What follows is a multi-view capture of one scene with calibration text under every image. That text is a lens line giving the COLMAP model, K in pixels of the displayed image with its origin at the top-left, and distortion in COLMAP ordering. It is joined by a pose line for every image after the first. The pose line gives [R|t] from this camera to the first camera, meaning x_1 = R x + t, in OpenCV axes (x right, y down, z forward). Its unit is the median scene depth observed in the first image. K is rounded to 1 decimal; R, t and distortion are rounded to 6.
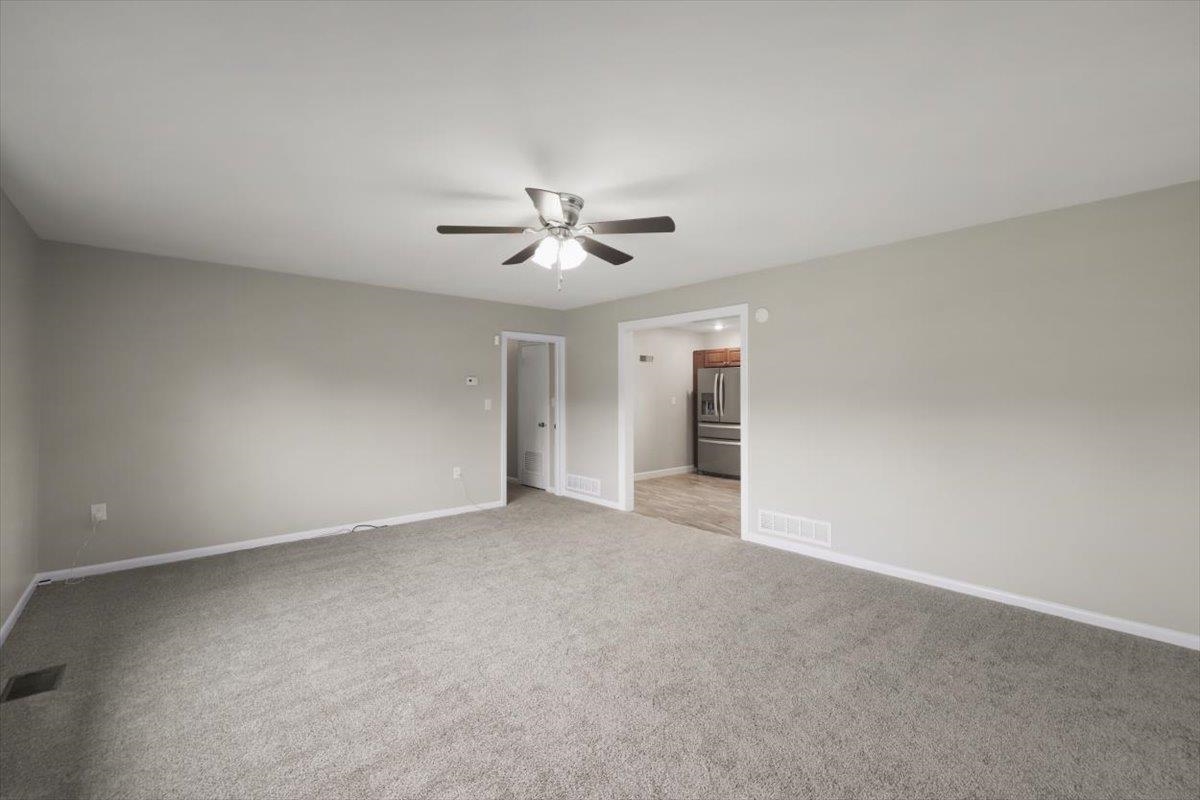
lens RADIAL K [[518.5, 0, 600.0], [0, 518.5, 400.0], [0, 0, 1]] dist [-0.000920, 0.000044]
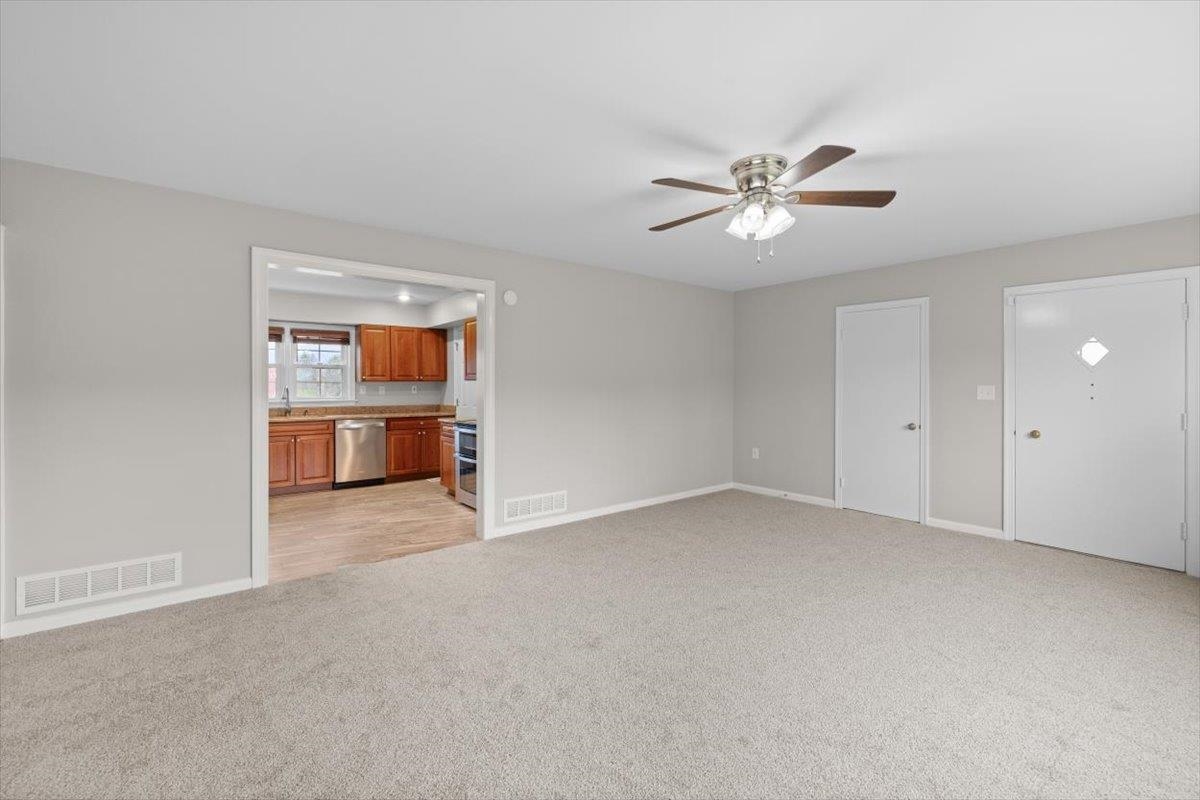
lens RADIAL K [[512.5, 0, 598.3], [0, 512.5, 385.2], [0, 0, 1]] dist [0.001804, 0.000089]
pose [[0.041275, 0.000711, 0.999148, -0.344701], [0.014189, 0.999898, -0.001298, 0.002264], [-0.999047, 0.014230, 0.041260, 0.433465]]
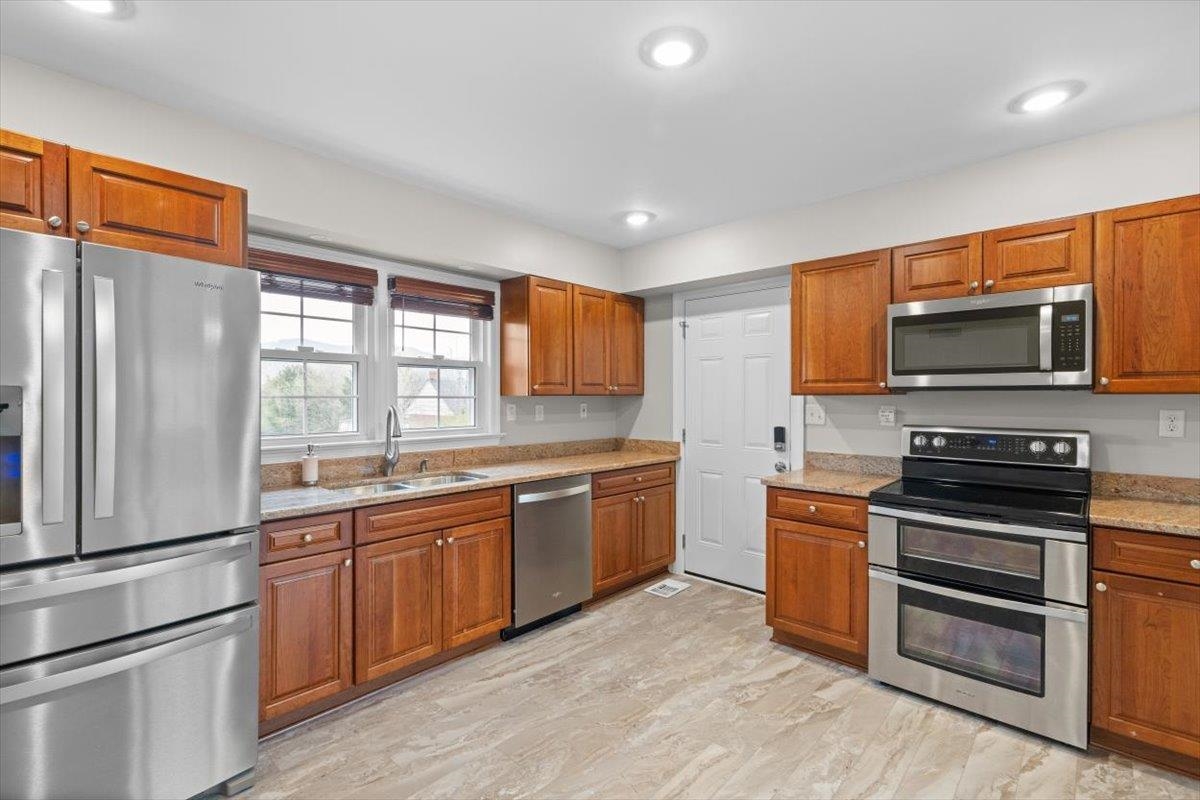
lens RADIAL K [[538.5, 0, 600.0], [0, 538.5, 400.0], [0, 0, 1]] dist [0.001711, -0.000148]
pose [[-0.104121, -0.002940, 0.994560, 0.033469], [0.012546, 0.999912, 0.004269, -0.007506], [-0.994485, 0.012923, -0.104075, 0.821823]]
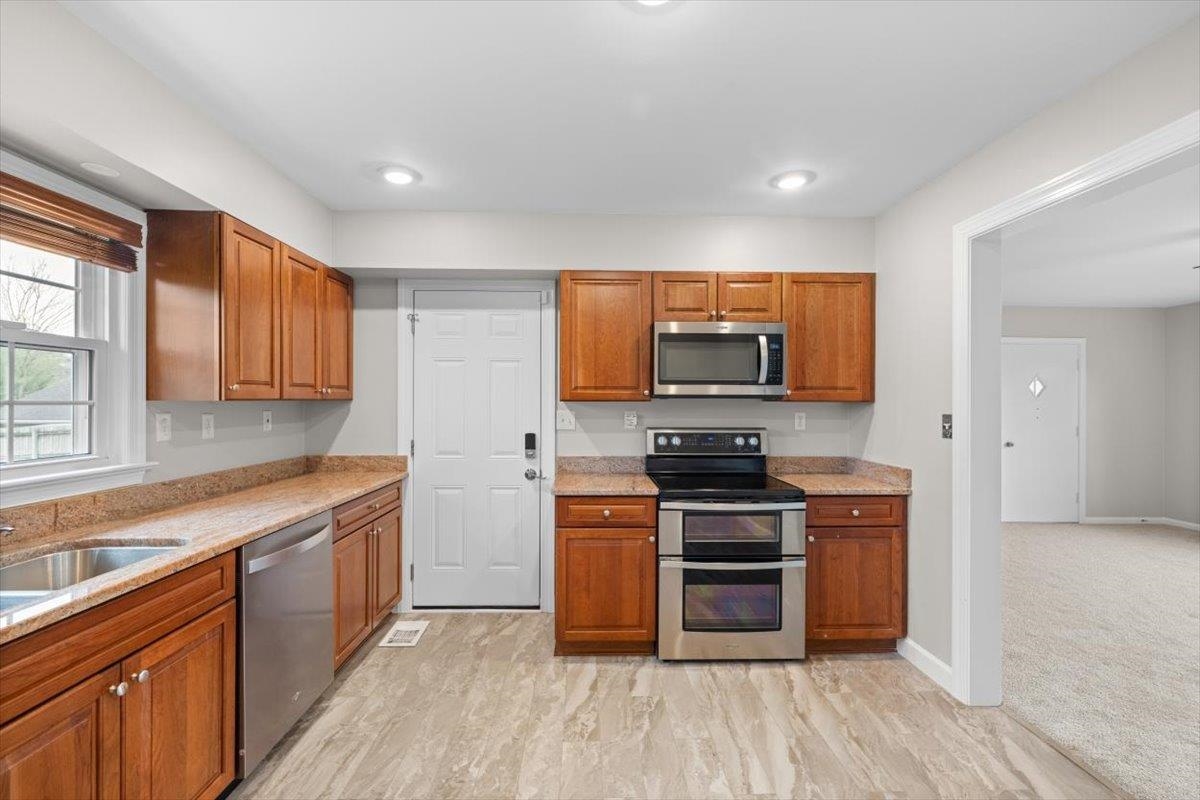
lens RADIAL K [[511.8, 0, 600.0], [0, 511.8, 400.0], [0, 0, 1]] dist [-0.000488, 0.000122]
pose [[-0.769551, 0.002644, 0.638579, 0.141874], [0.006921, 0.999967, 0.004200, -0.009705], [-0.638547, 0.007652, -0.769545, 0.903859]]
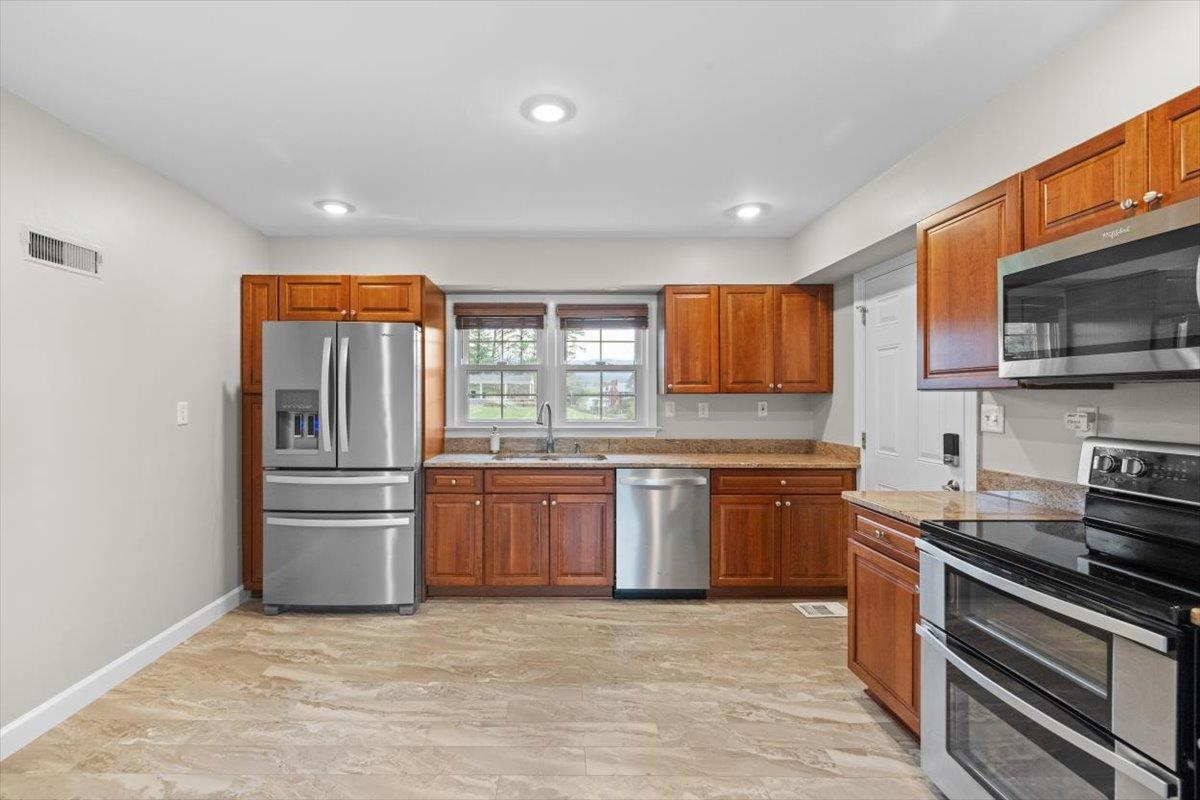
lens RADIAL K [[520.2, 0, 559.3], [0, 520.2, 399.1], [0, 0, 1]] dist [0.000395, 0.000054]
pose [[0.659274, -0.000774, 0.751903, 0.054546], [0.007667, 0.999954, -0.005692, -0.003531], [-0.751864, 0.009518, 0.659249, 0.616840]]
